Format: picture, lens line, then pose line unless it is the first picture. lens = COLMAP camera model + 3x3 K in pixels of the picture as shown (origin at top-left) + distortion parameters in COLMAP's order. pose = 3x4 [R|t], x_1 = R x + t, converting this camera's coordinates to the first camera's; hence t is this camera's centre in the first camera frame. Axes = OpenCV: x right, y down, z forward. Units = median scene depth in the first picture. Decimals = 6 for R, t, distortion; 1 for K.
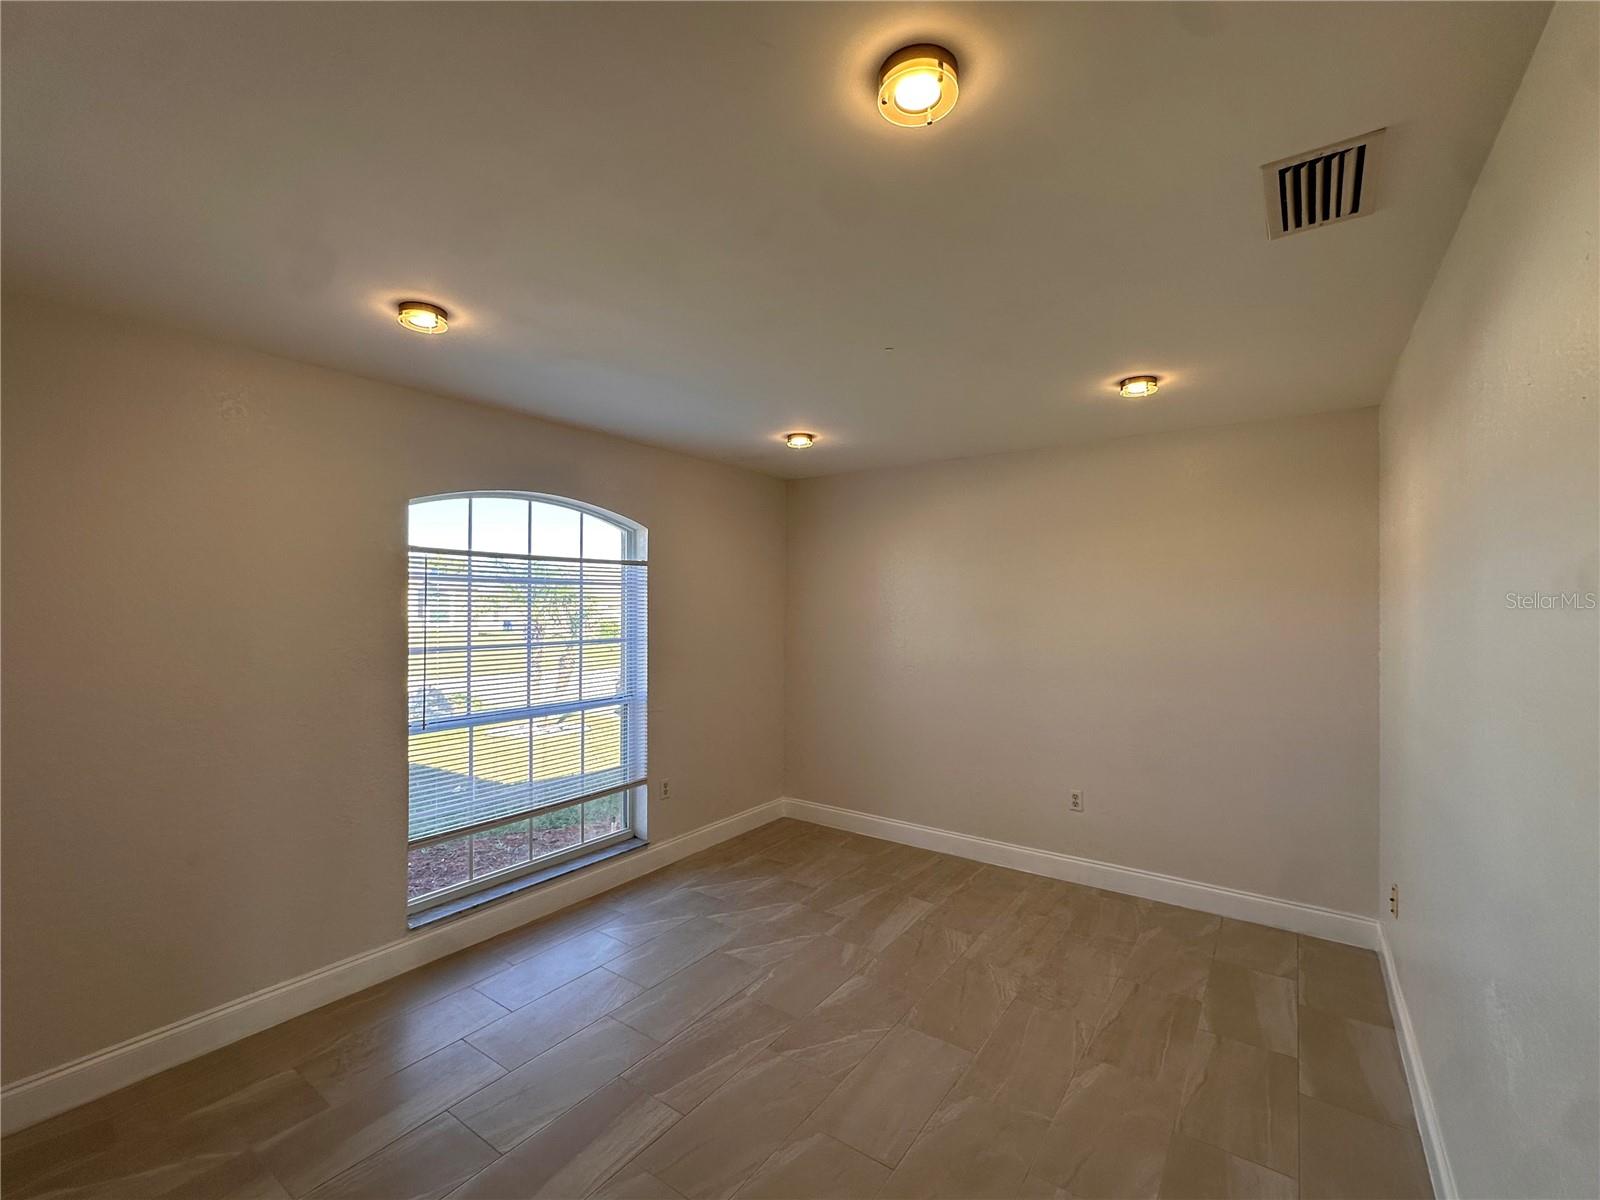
lens RADIAL K [[698.4, 0, 793.0], [0, 698.4, 602.1], [0, 0, 1]] dist [0.001958, -0.000057]
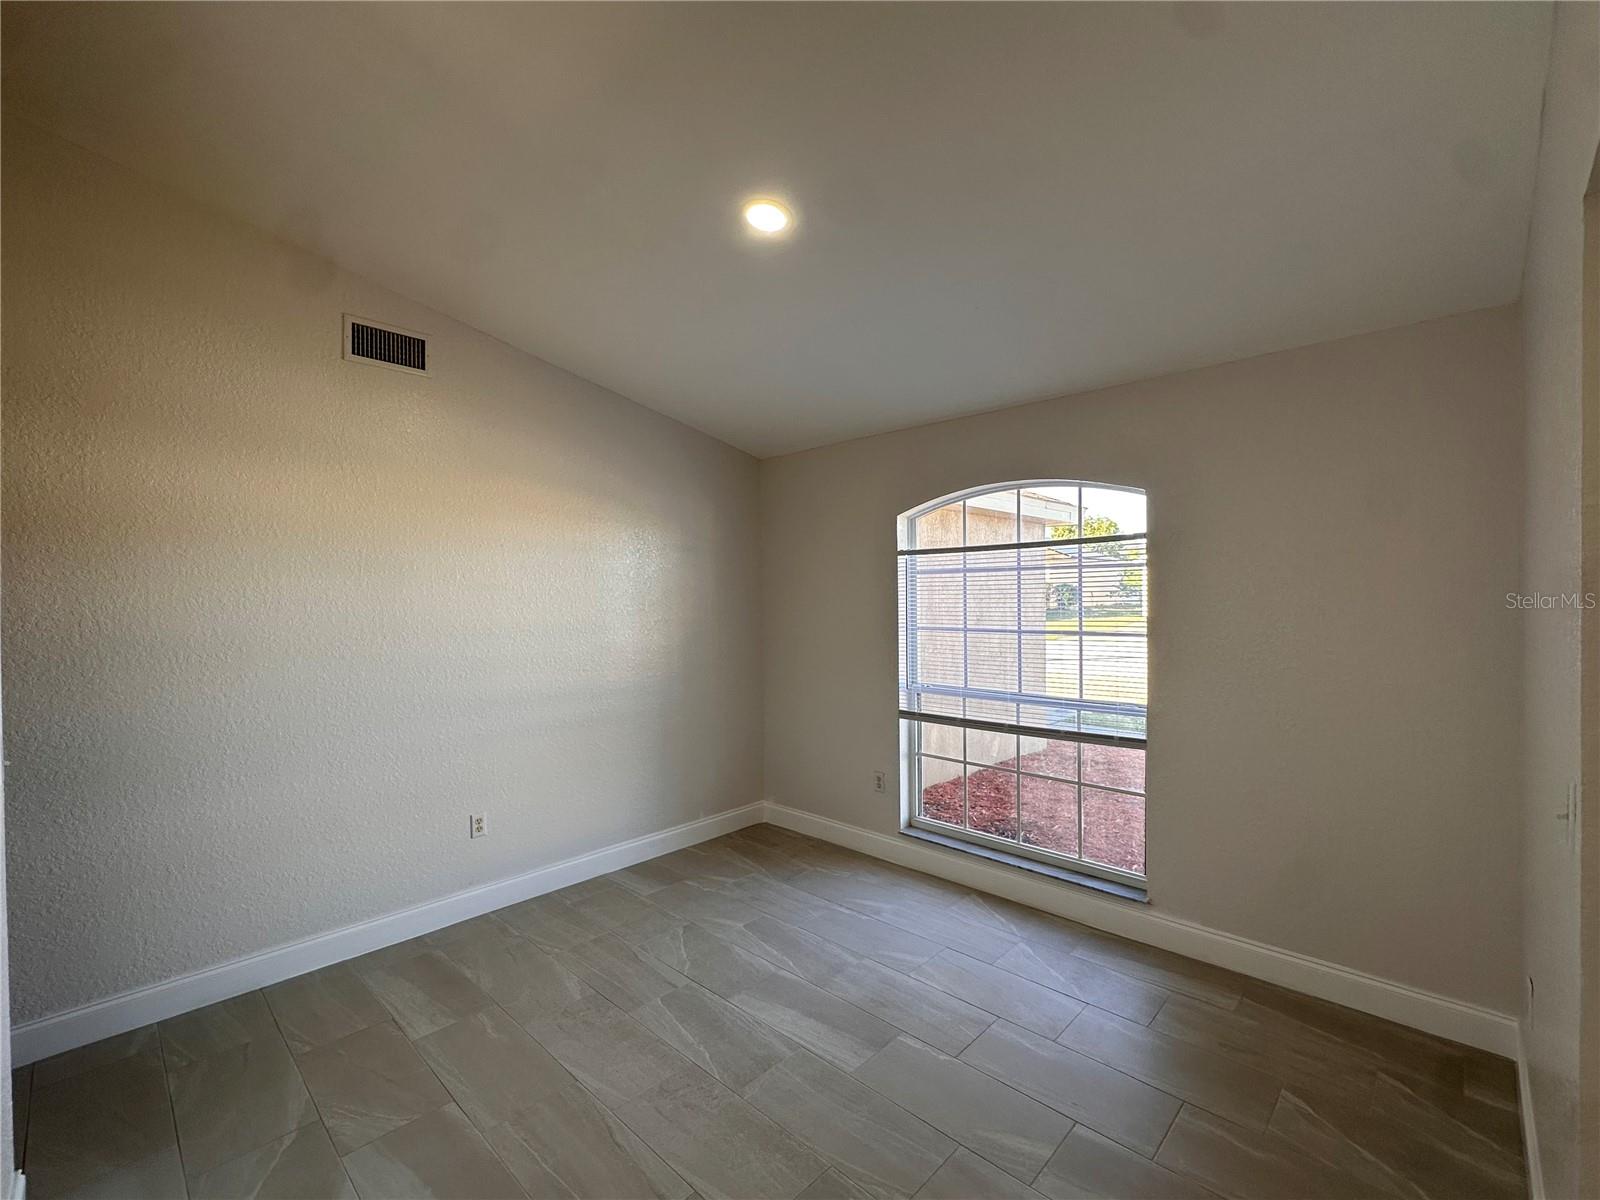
lens RADIAL K [[698.4, 0, 806.7], [0, 698.4, 596.8], [0, 0, 1]] dist [0.001958, -0.000057]
pose [[-0.129915, 0.006662, -0.991503, 0.784475], [0.008146, 0.999951, 0.005651, 0.002331], [0.991492, -0.007343, -0.129963, 0.965852]]
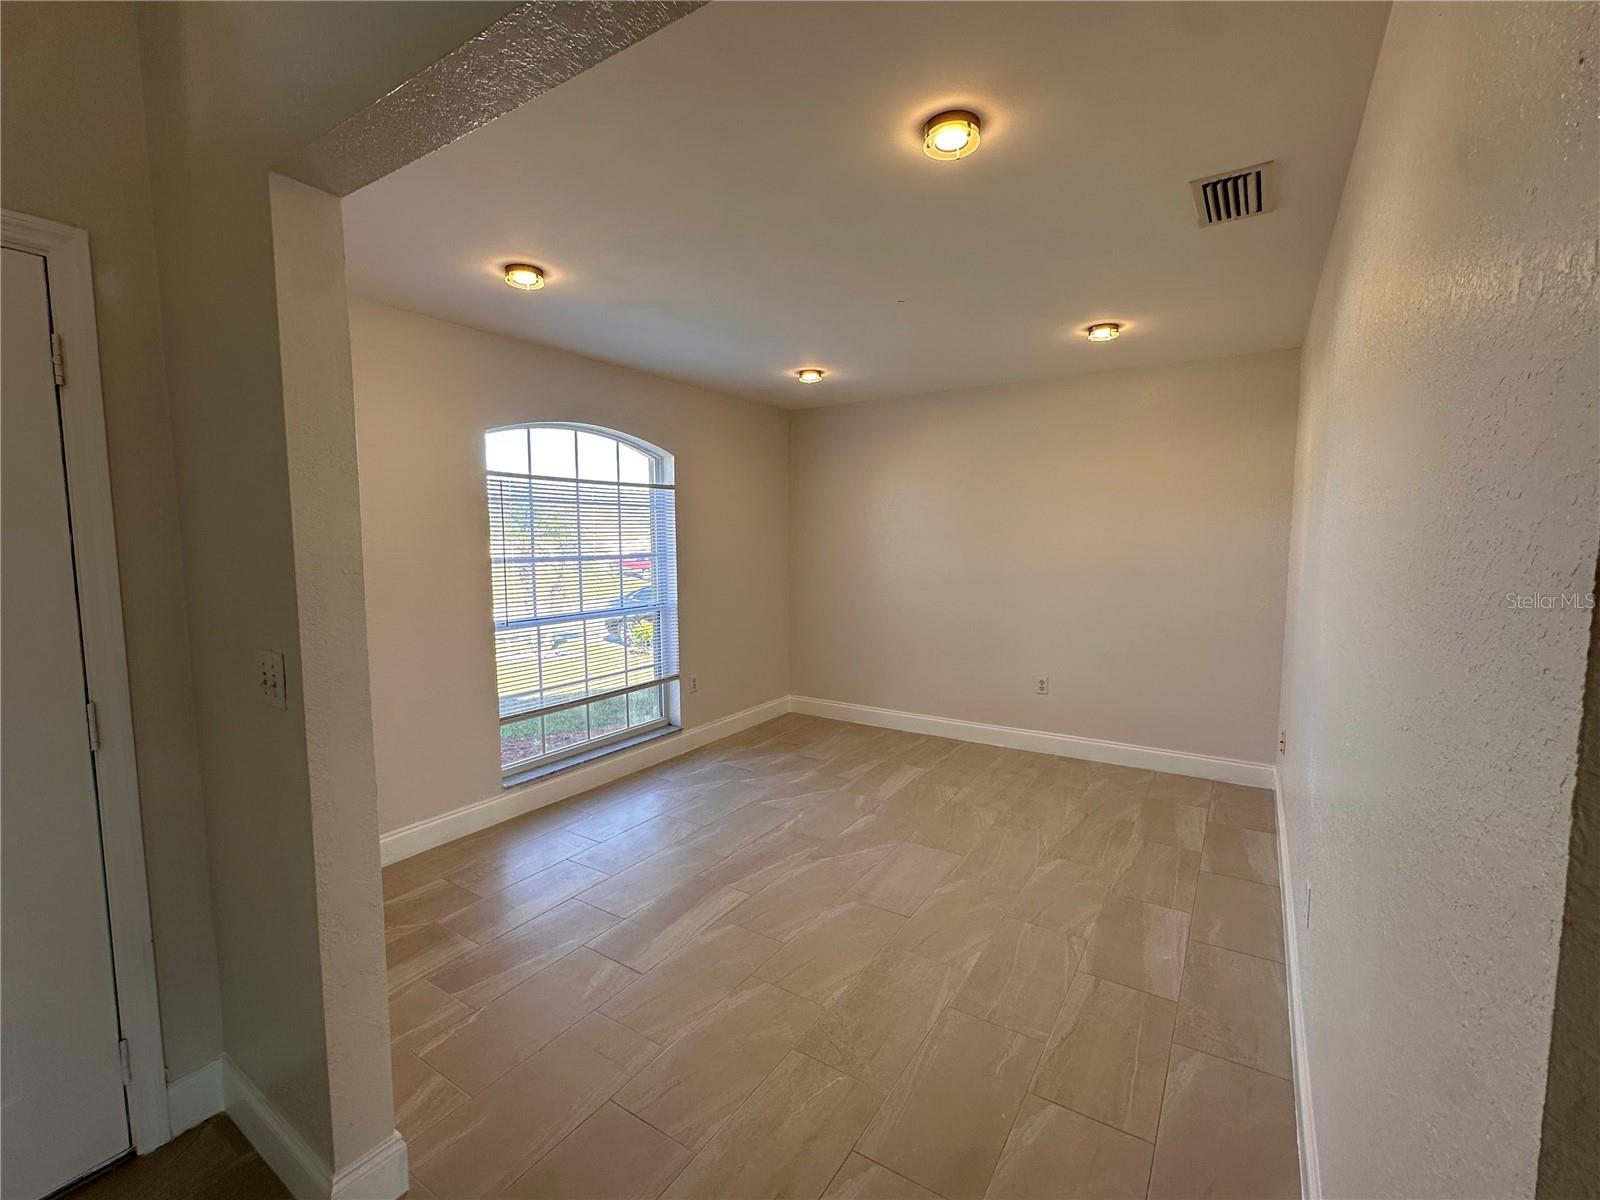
lens RADIAL K [[698.4, 0, 793.7], [0, 698.4, 600.0], [0, 0, 1]] dist [0.001958, -0.000057]
pose [[0.999049, -0.012818, 0.041686, -0.087145], [0.008880, 0.995598, 0.093310, 0.030304], [-0.042698, -0.092851, 0.994764, -0.201400]]
